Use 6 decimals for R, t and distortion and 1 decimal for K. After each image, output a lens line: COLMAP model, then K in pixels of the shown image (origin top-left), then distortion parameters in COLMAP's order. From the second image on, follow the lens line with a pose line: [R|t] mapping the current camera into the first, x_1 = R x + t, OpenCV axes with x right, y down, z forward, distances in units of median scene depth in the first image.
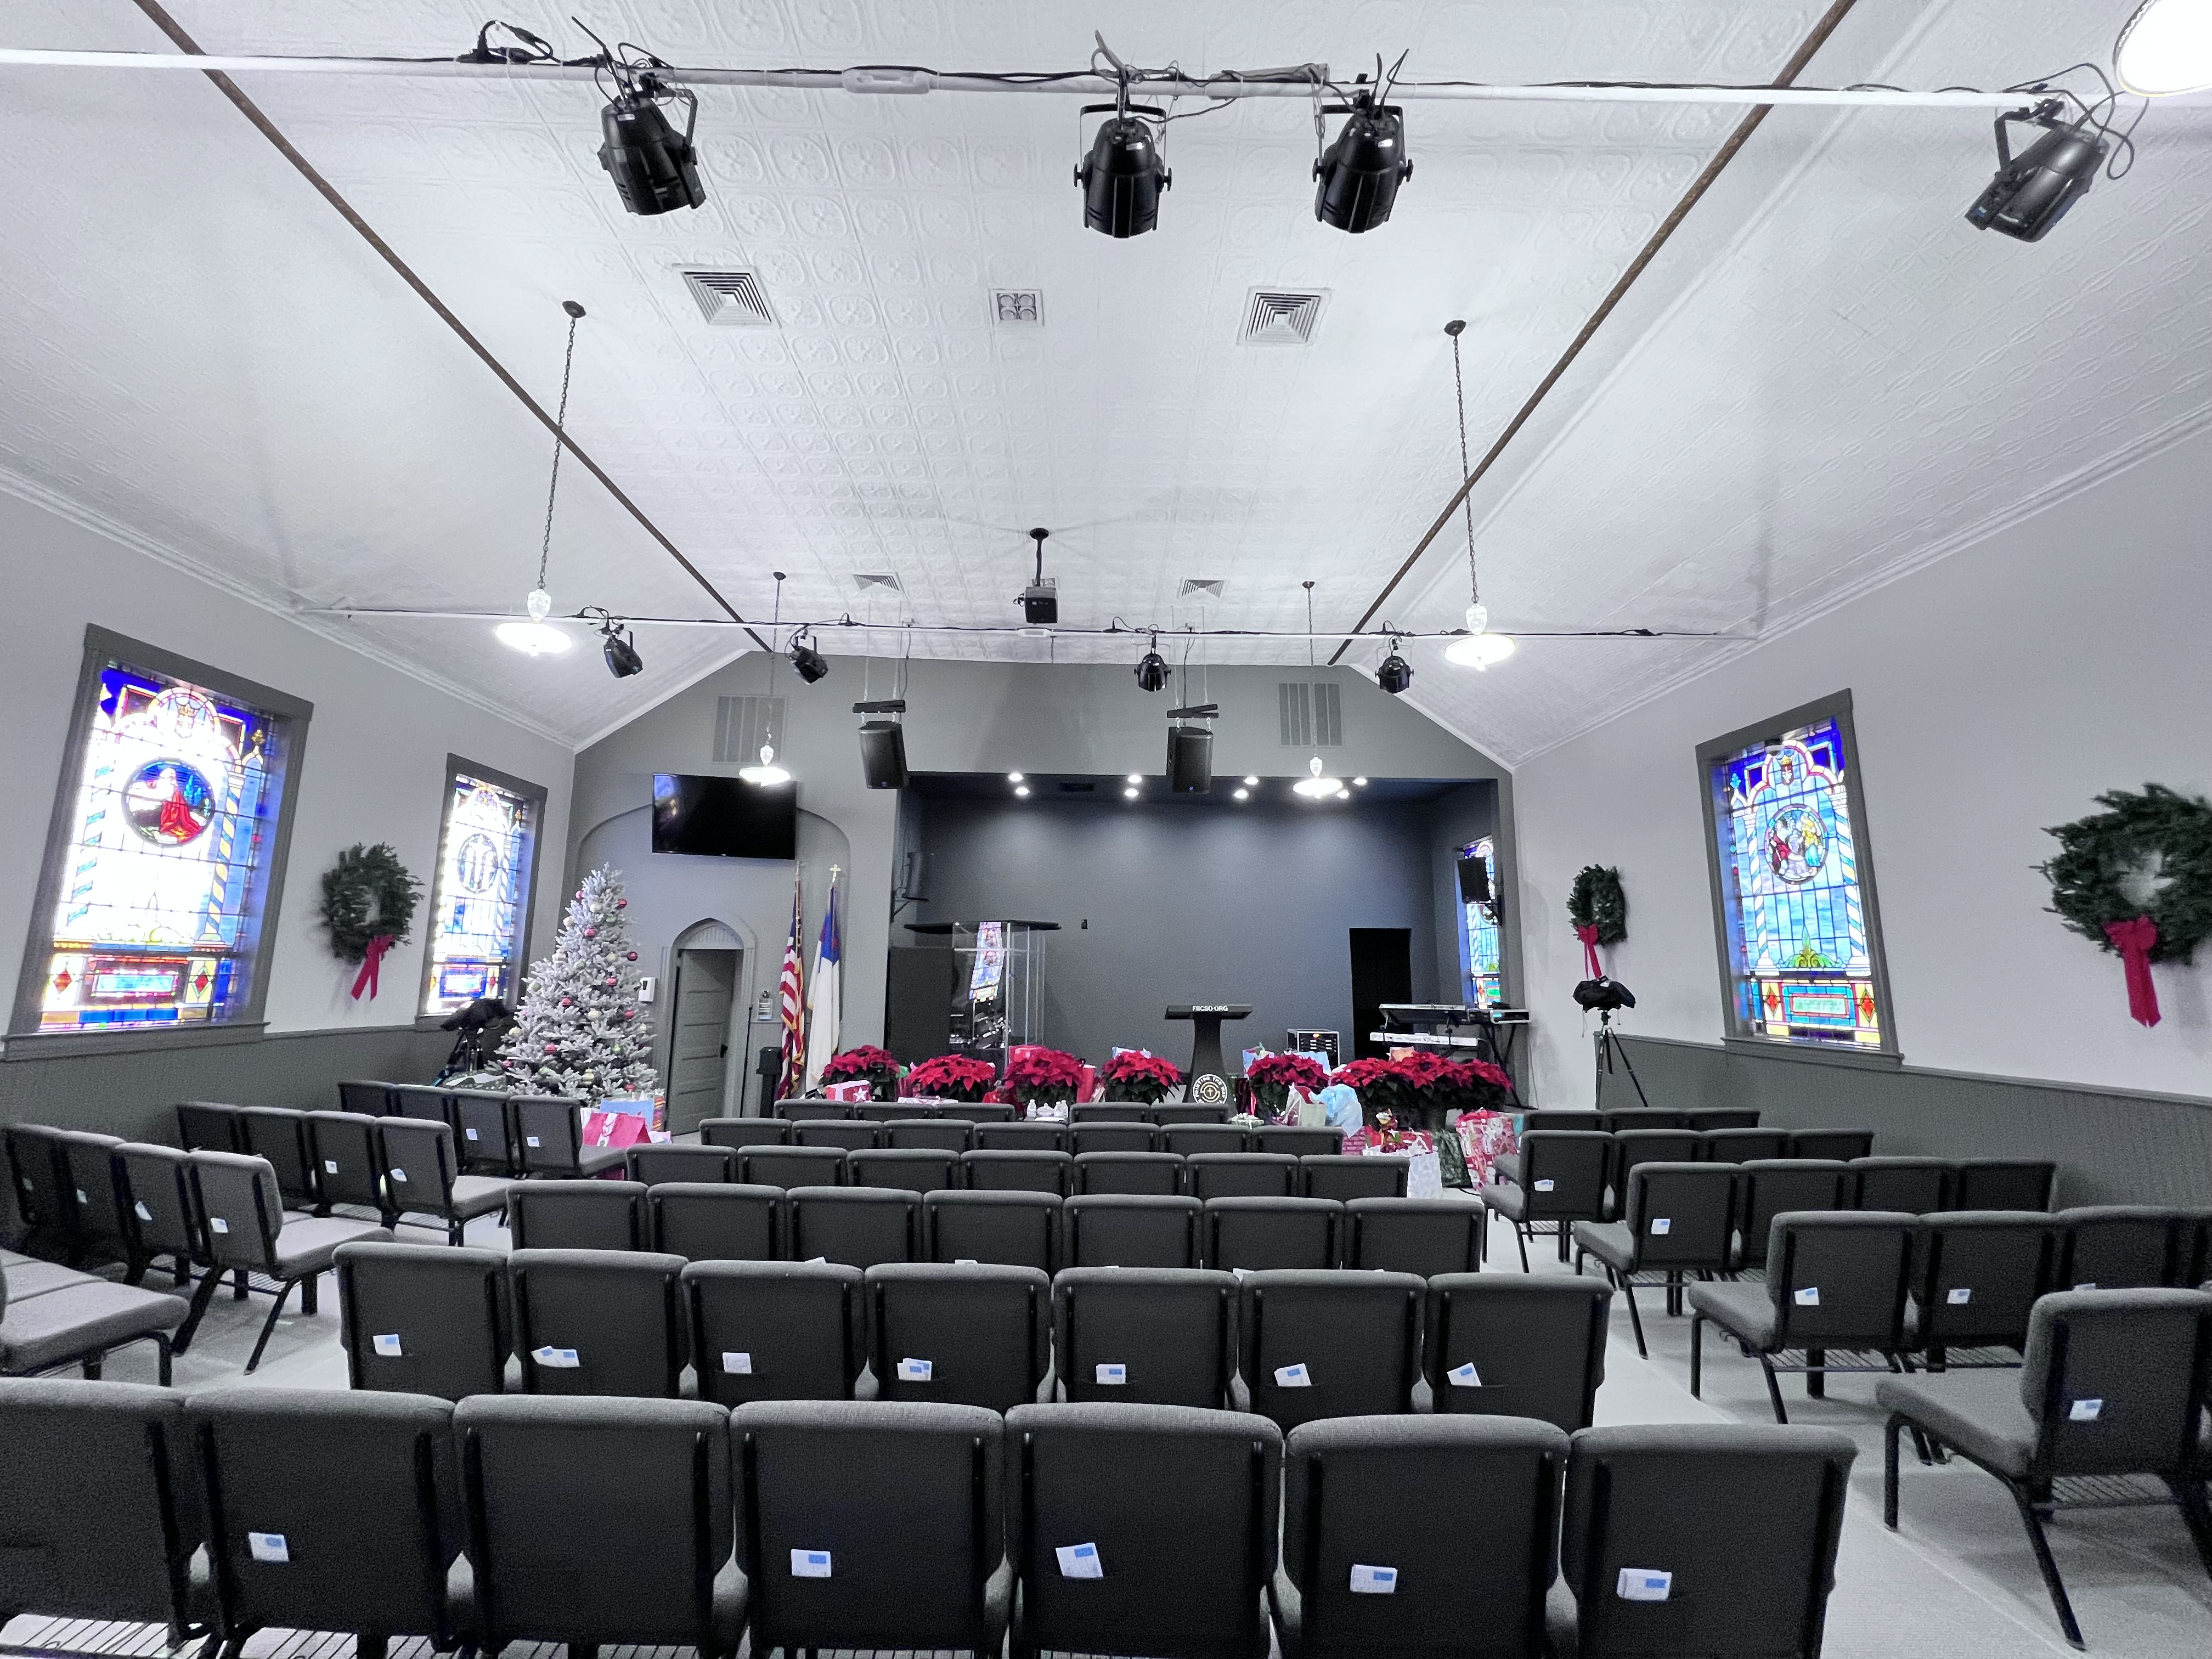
lens RADIAL K [[882.9, 0, 1100.9], [0, 882.9, 821.0], [0, 0, 1]] dist [0.001029, 0.000165]
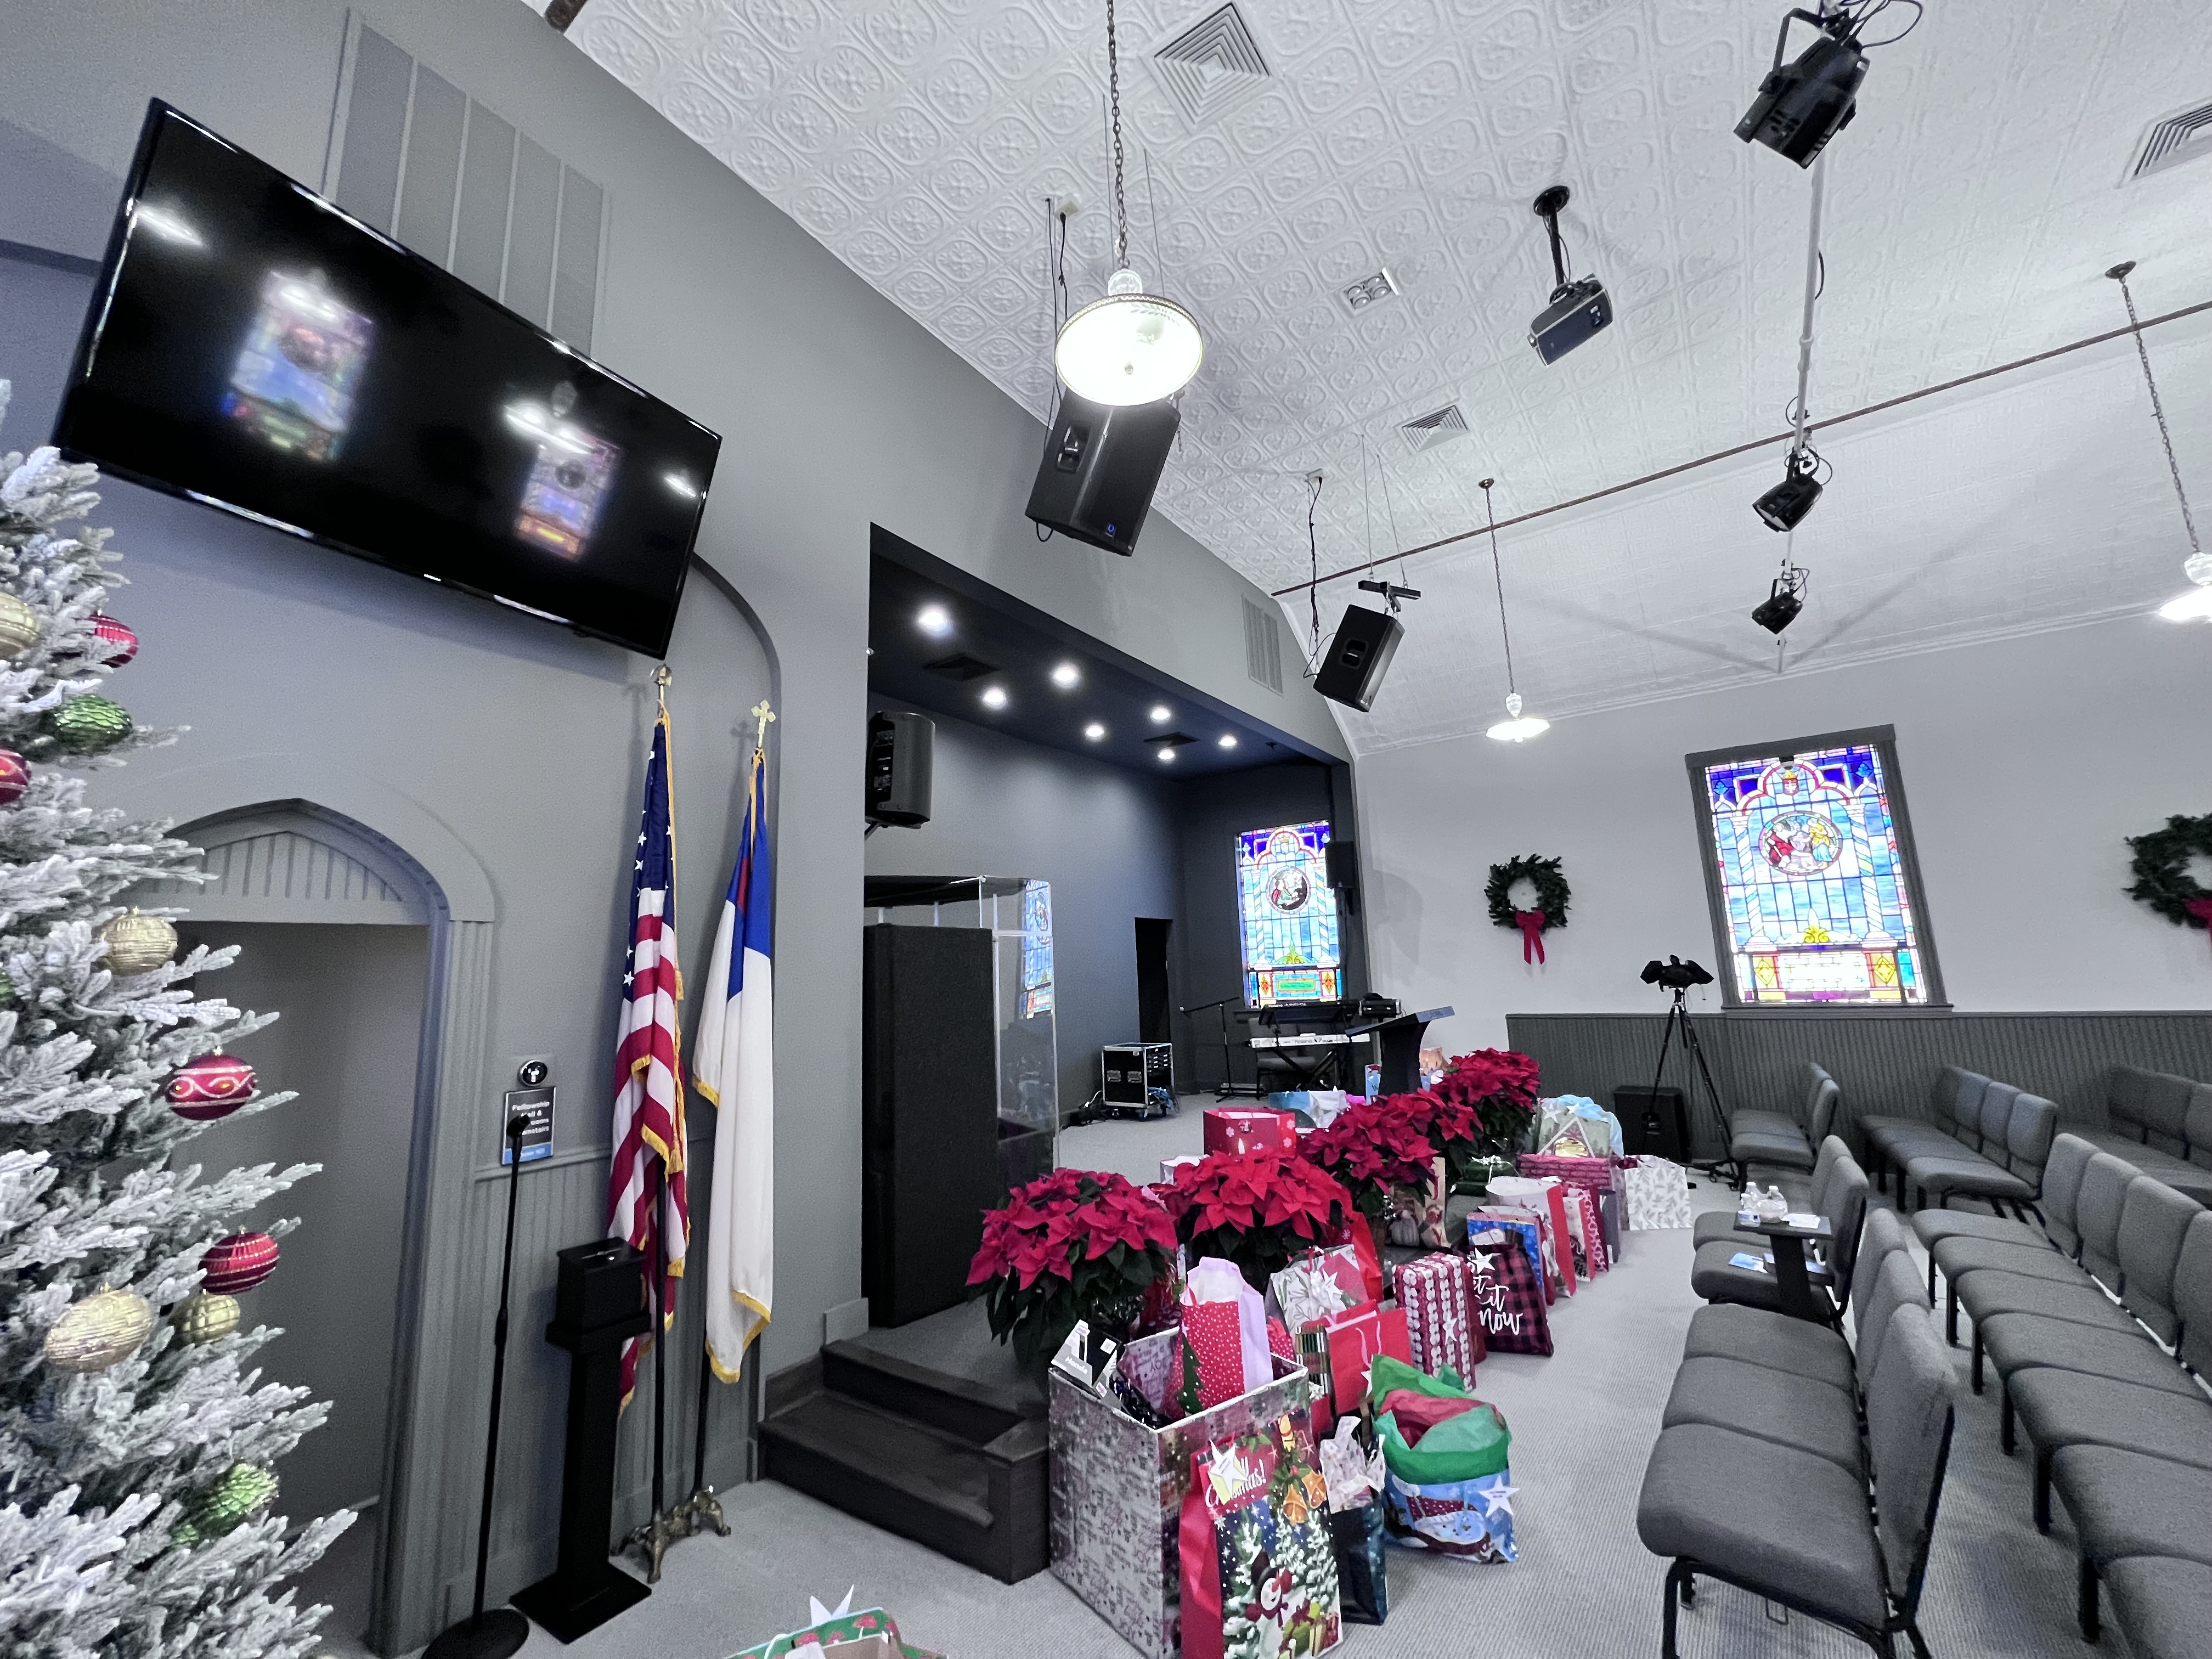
lens RADIAL K [[882.9, 0, 1098.8], [0, 882.9, 824.6], [0, 0, 1]] dist [0.001029, 0.000165]
pose [[0.603954, 0.106407, 0.789884, -0.756534], [-0.098577, 0.993411, -0.058452, 0.163225], [-0.790900, -0.042562, 0.610464, 0.984971]]
